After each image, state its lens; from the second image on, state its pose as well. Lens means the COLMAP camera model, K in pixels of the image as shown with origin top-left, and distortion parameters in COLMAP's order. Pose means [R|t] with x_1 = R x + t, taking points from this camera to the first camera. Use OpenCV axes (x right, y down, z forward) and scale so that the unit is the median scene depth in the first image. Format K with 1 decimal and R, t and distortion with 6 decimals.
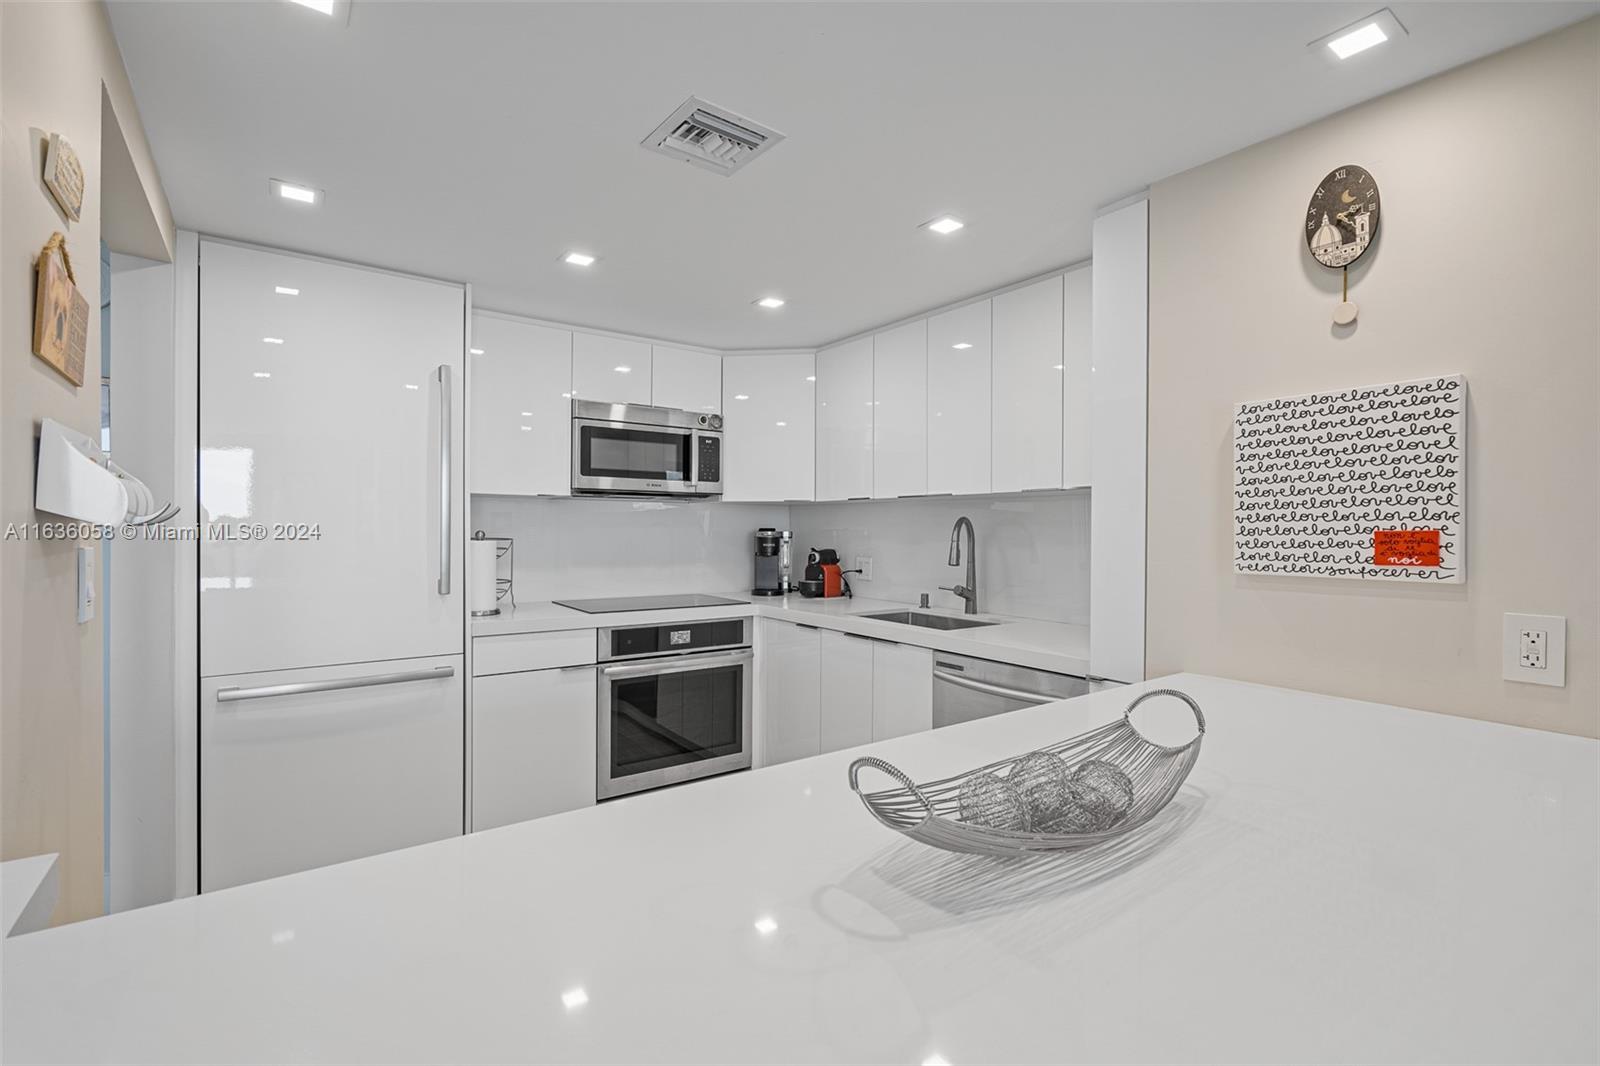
lens RADIAL K [[723.3, 0, 797.4], [0, 723.3, 528.4], [0, 0, 1]] dist [-0.001857, 0.000629]
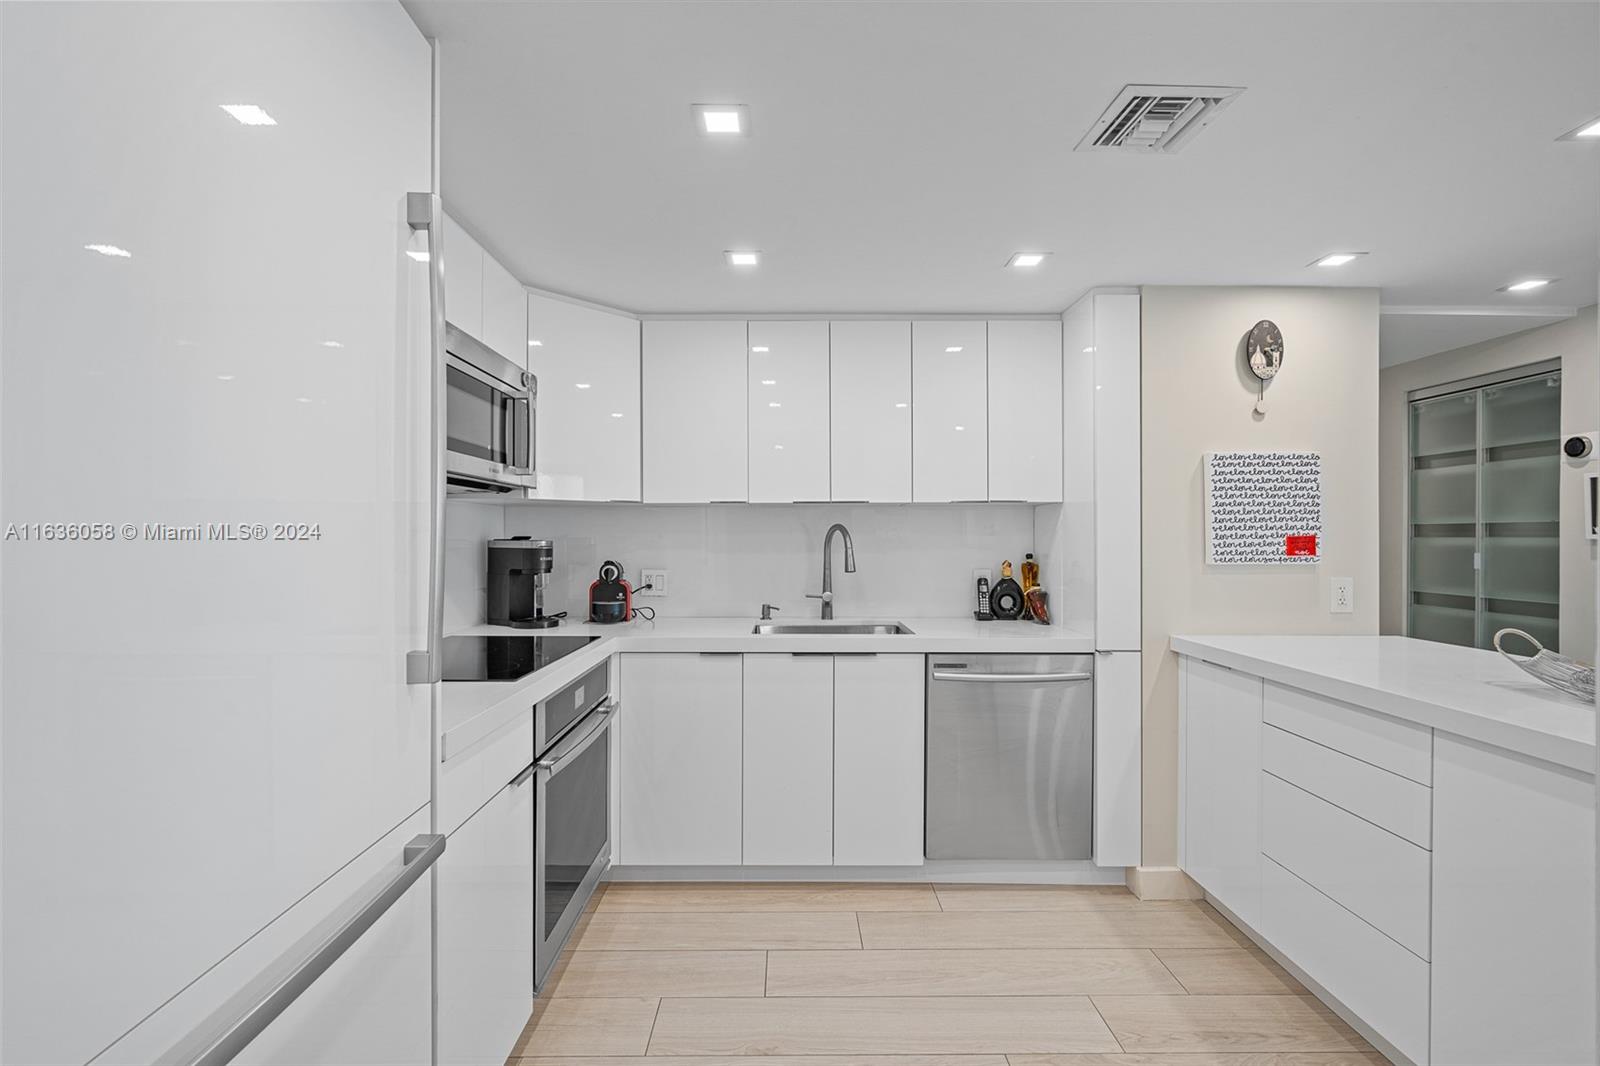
lens RADIAL K [[723.3, 0, 797.4], [0, 723.3, 528.4], [0, 0, 1]] dist [-0.001857, 0.000629]
pose [[0.580205, 0.002956, 0.814465, -0.619000], [0.003035, 0.999979, -0.005791, -0.003982], [-0.814465, 0.005832, 0.580183, 0.451306]]
